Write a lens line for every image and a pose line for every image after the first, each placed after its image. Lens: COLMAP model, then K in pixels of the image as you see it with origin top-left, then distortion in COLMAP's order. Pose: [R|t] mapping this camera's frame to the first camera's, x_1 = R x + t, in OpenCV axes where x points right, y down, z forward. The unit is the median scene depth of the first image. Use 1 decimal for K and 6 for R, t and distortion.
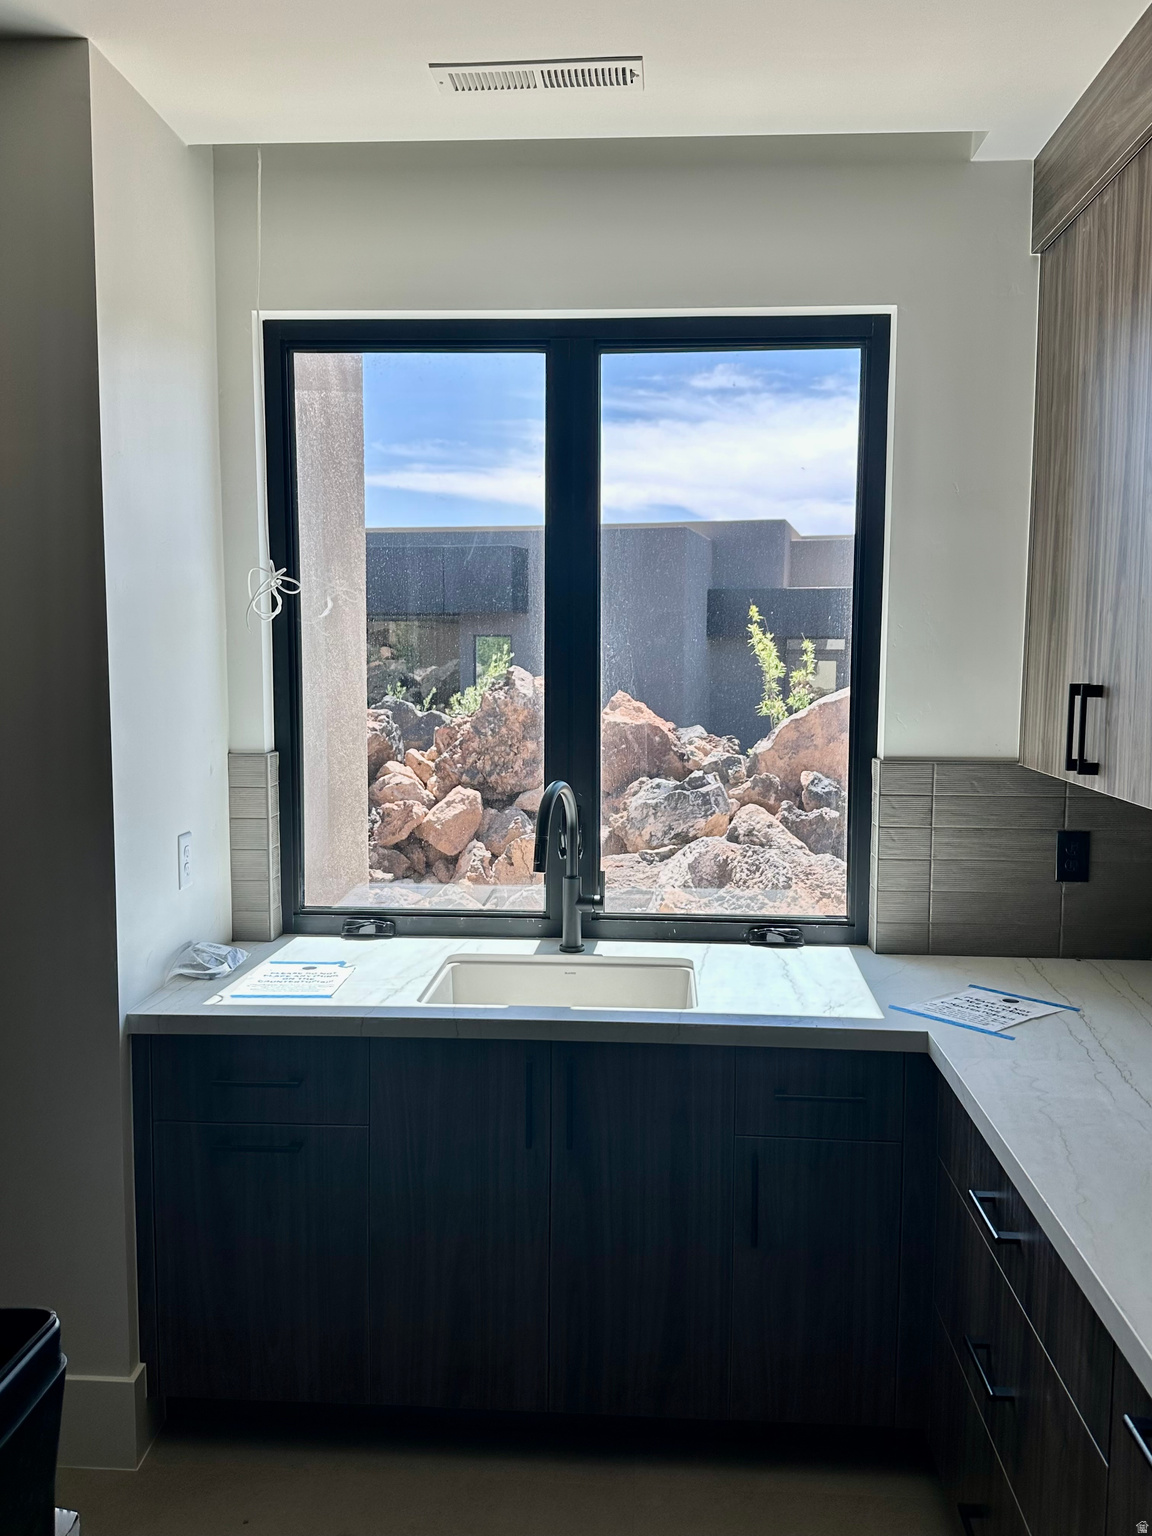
lens RADIAL K [[1311.6, 0, 576.0], [0, 1311.6, 768.0], [0, 0, 1]] dist [0.033792, -0.006224]
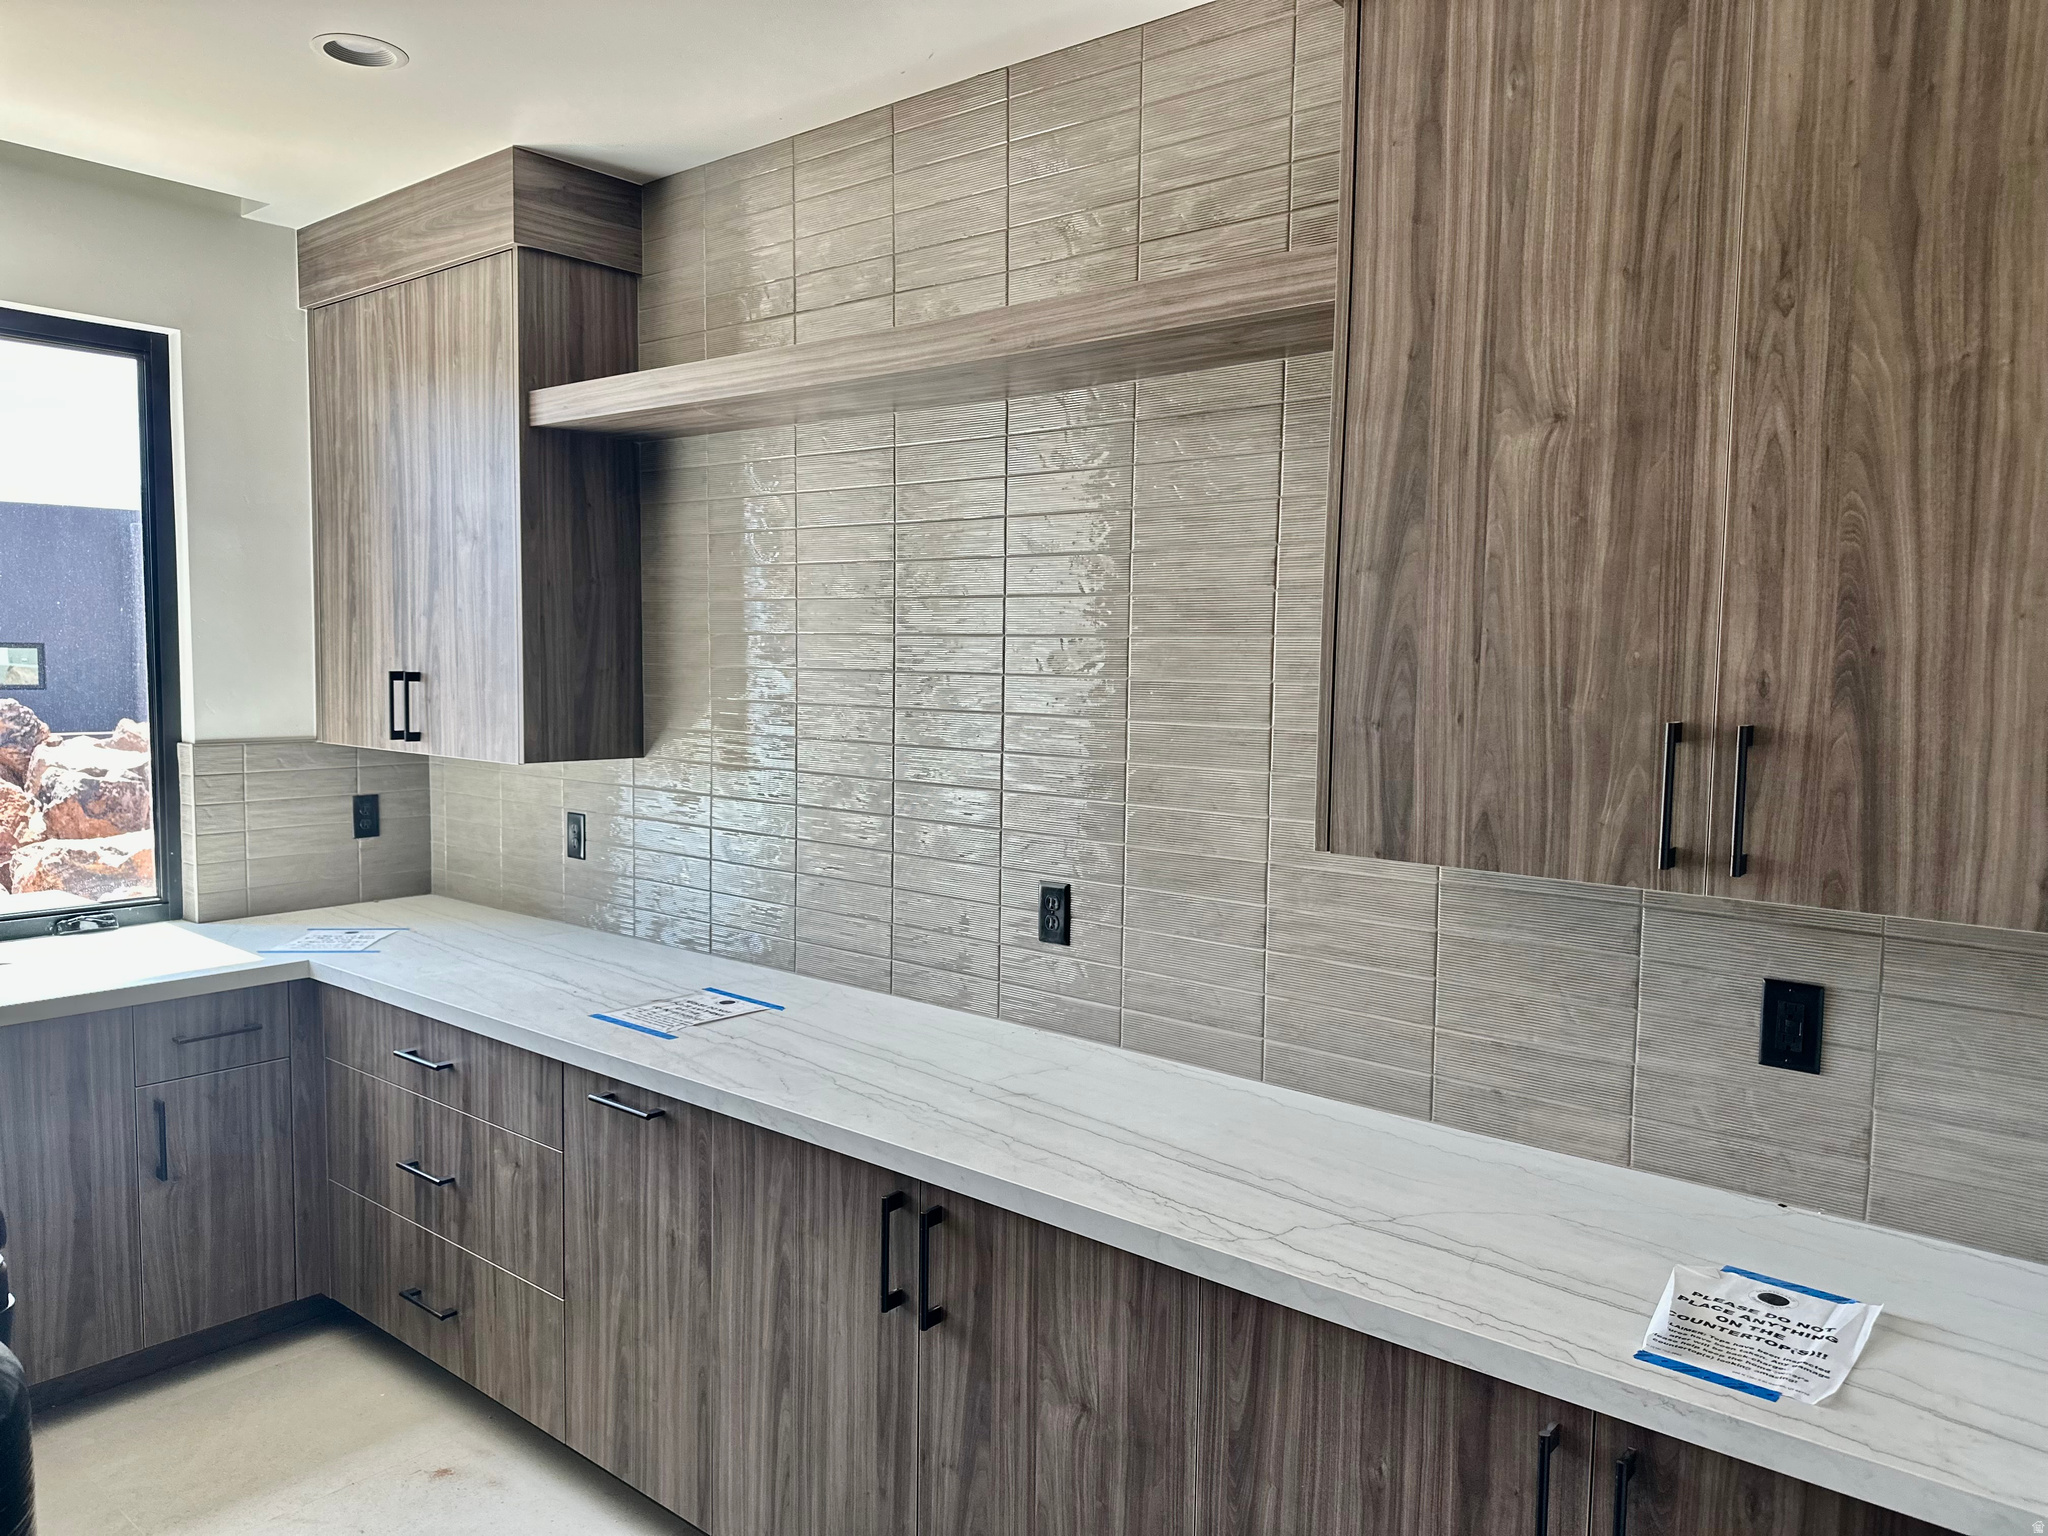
lens RADIAL K [[1427.1, 0, 1024.0], [0, 1427.1, 768.0], [0, 0, 1]] dist [0.124805, -0.205408]
pose [[0.583983, -0.063743, 0.809260, -0.361574], [0.064996, 0.997383, 0.031658, 0.021906], [-0.809160, 0.034111, 0.586598, -0.274699]]
